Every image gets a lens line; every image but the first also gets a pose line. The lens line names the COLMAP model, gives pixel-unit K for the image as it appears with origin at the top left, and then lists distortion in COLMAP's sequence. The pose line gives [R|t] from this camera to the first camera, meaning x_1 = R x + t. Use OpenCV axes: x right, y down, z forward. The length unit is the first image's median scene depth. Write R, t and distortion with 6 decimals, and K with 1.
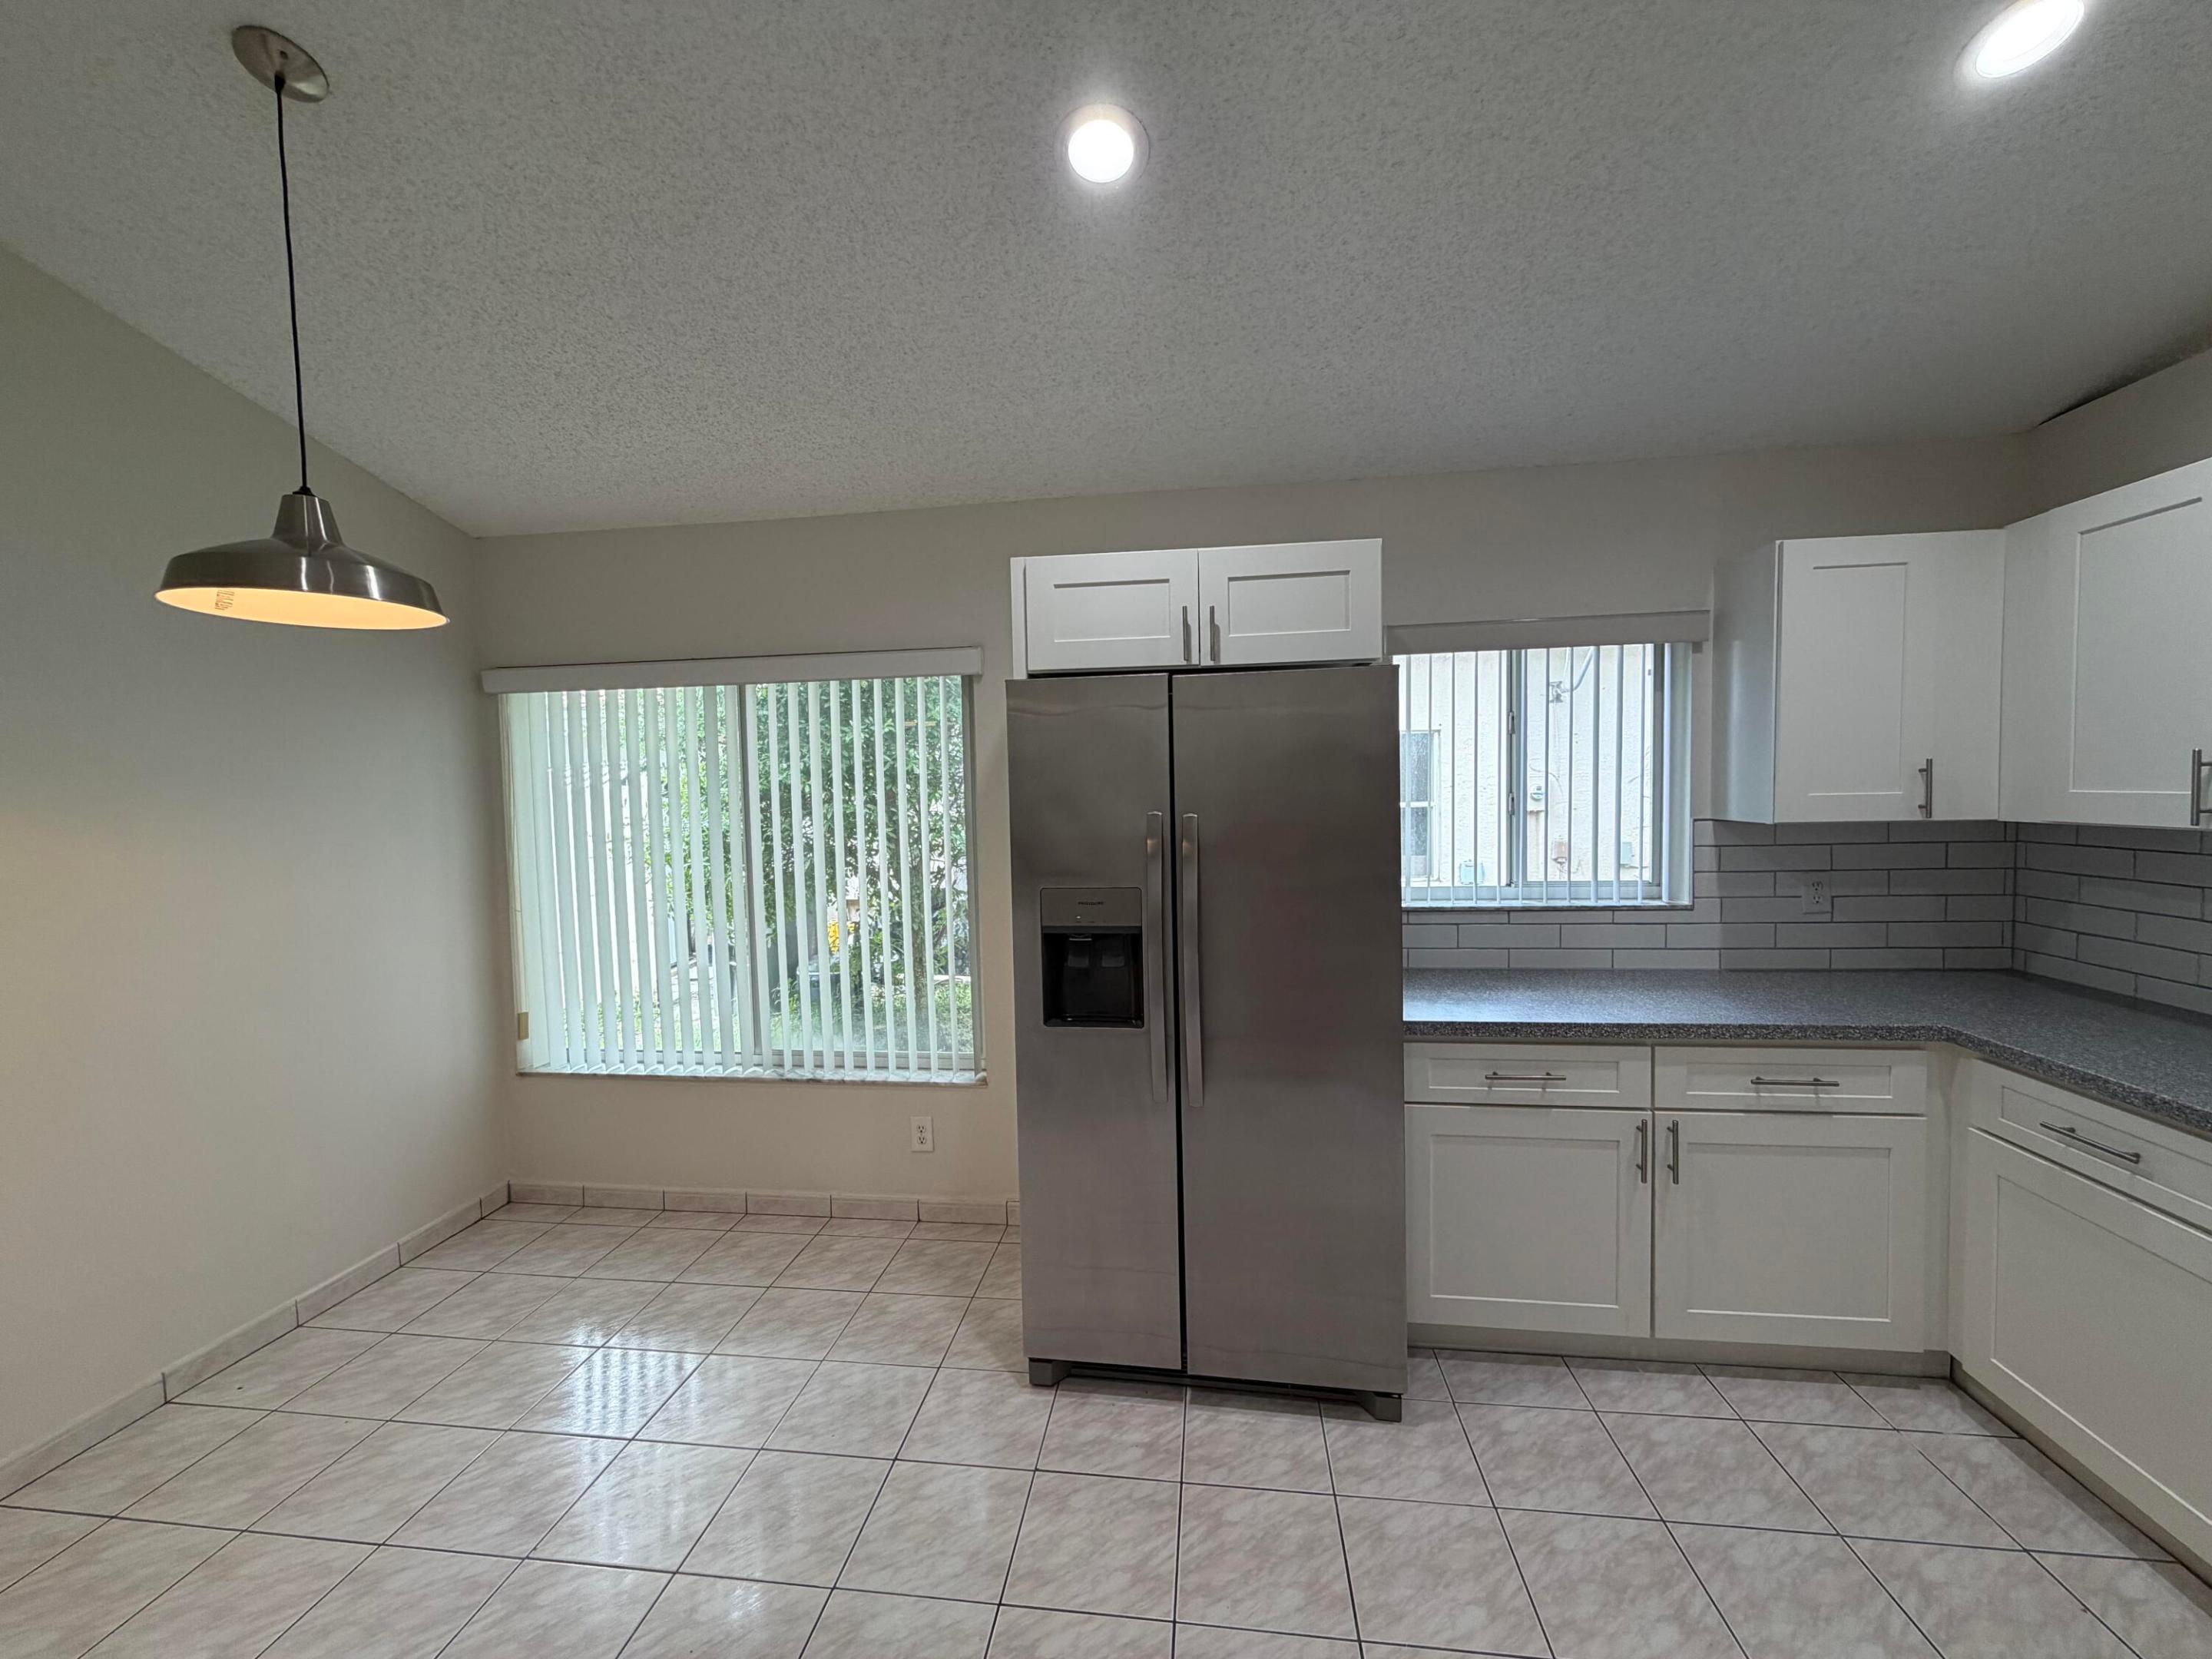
lens RADIAL K [[880.6, 0, 1099.3], [0, 880.6, 829.7], [0, 0, 1]] dist [0.001526, -0.000026]
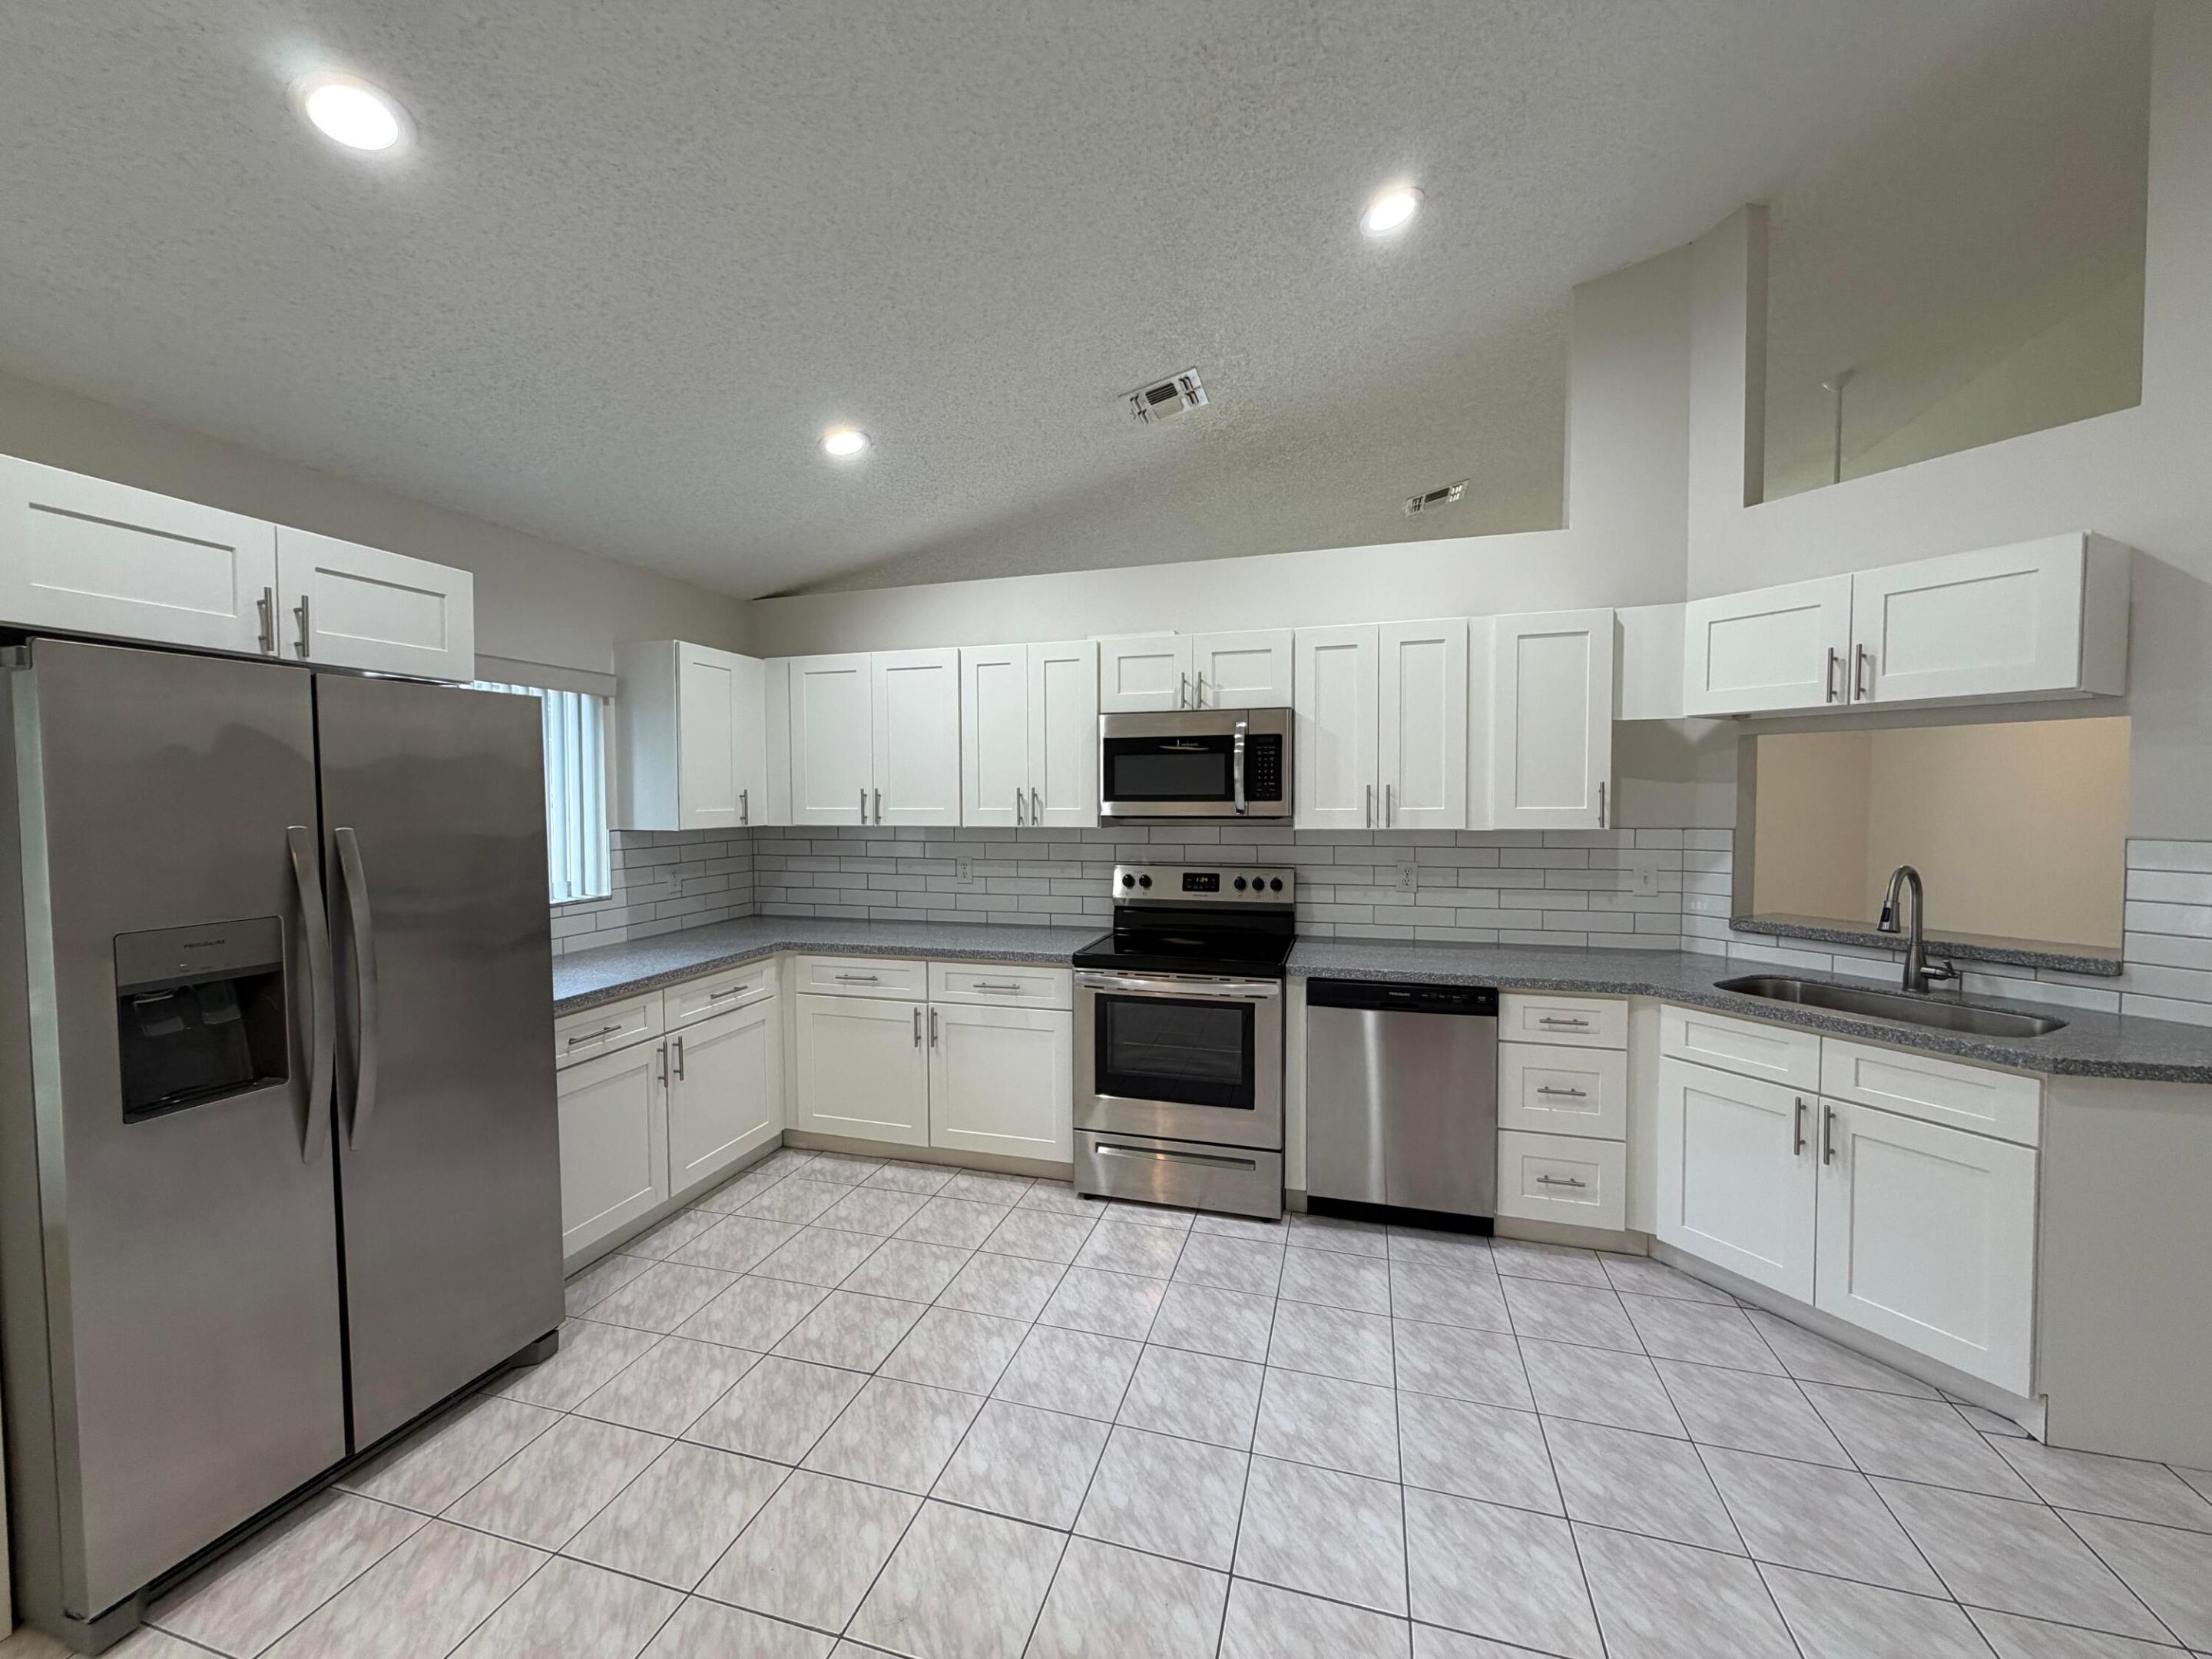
lens RADIAL K [[879.5, 0, 1096.1], [0, 879.5, 831.3], [0, 0, 1]] dist [-0.000507, 0.000230]
pose [[0.159265, -0.019864, 0.987036, -0.627031], [0.049127, 0.998718, 0.012172, 0.011781], [-0.986013, 0.046551, 0.160037, 0.084116]]
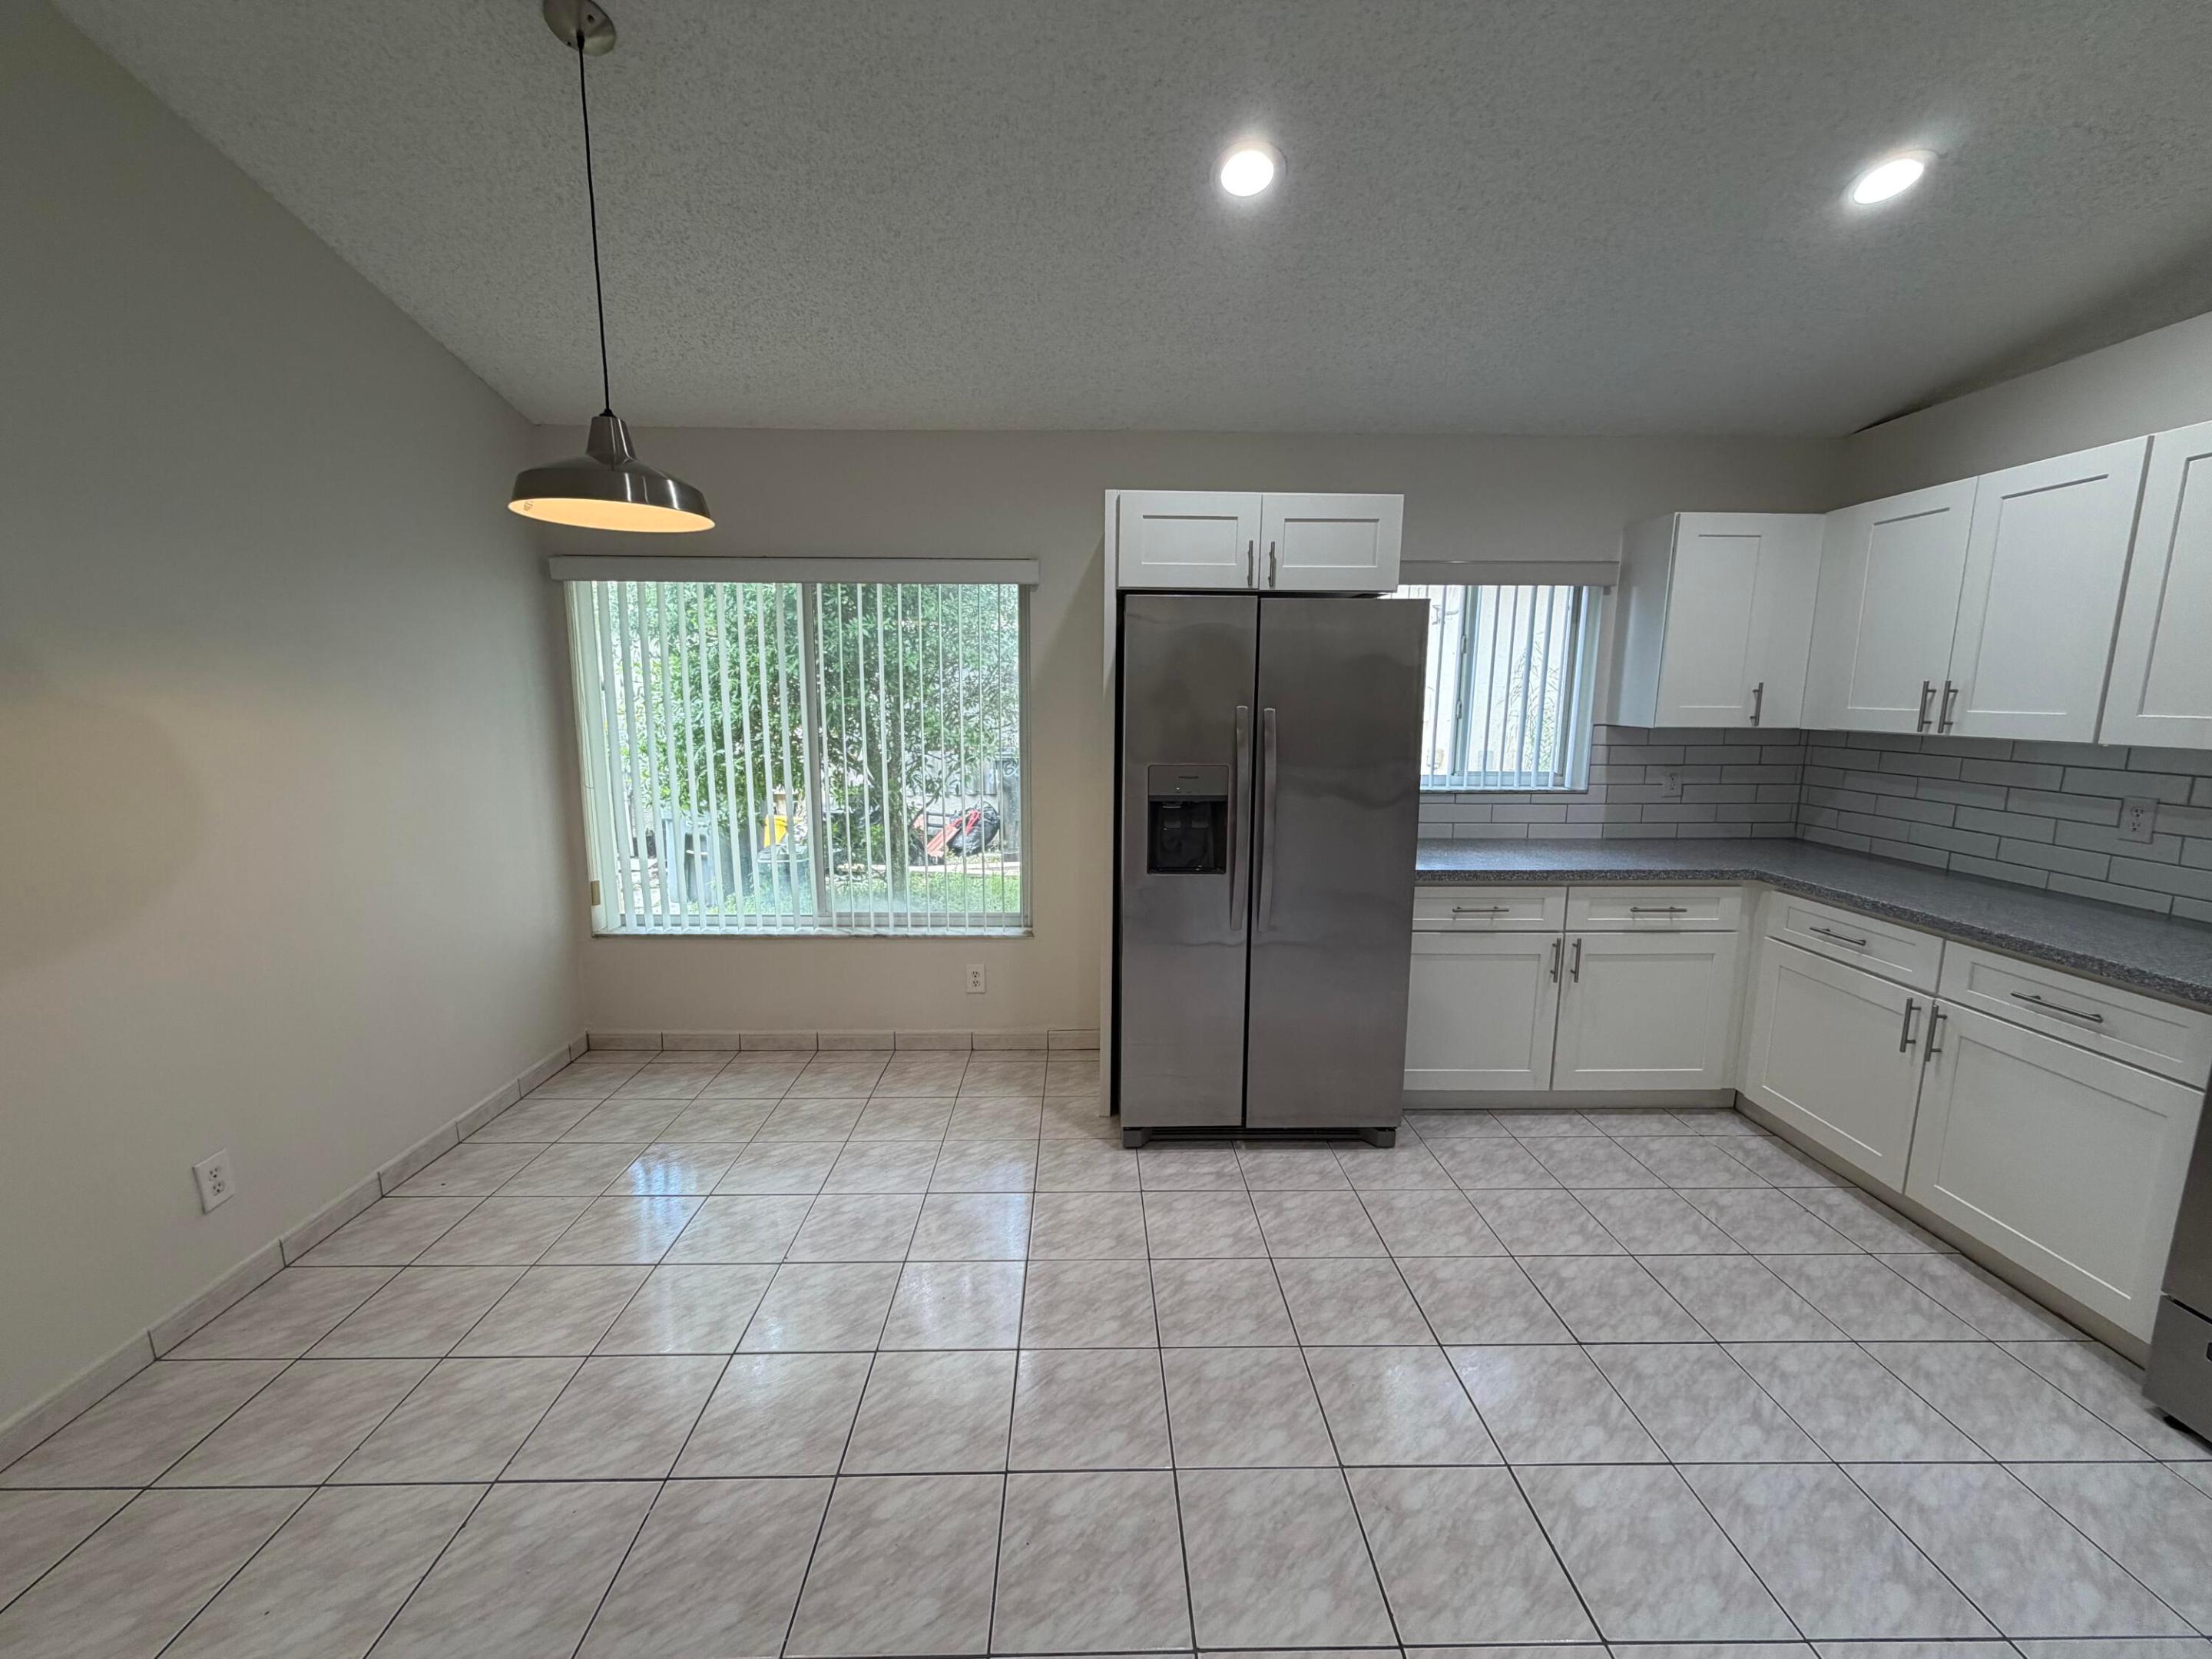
lens RADIAL K [[880.6, 0, 1099.3], [0, 880.6, 829.7], [0, 0, 1]] dist [0.001526, -0.000026]
pose [[0.988503, 0.004325, 0.151142, -0.304002], [-0.020390, 0.994273, 0.104906, 0.026338], [-0.149822, -0.106782, 0.982930, -0.236432]]
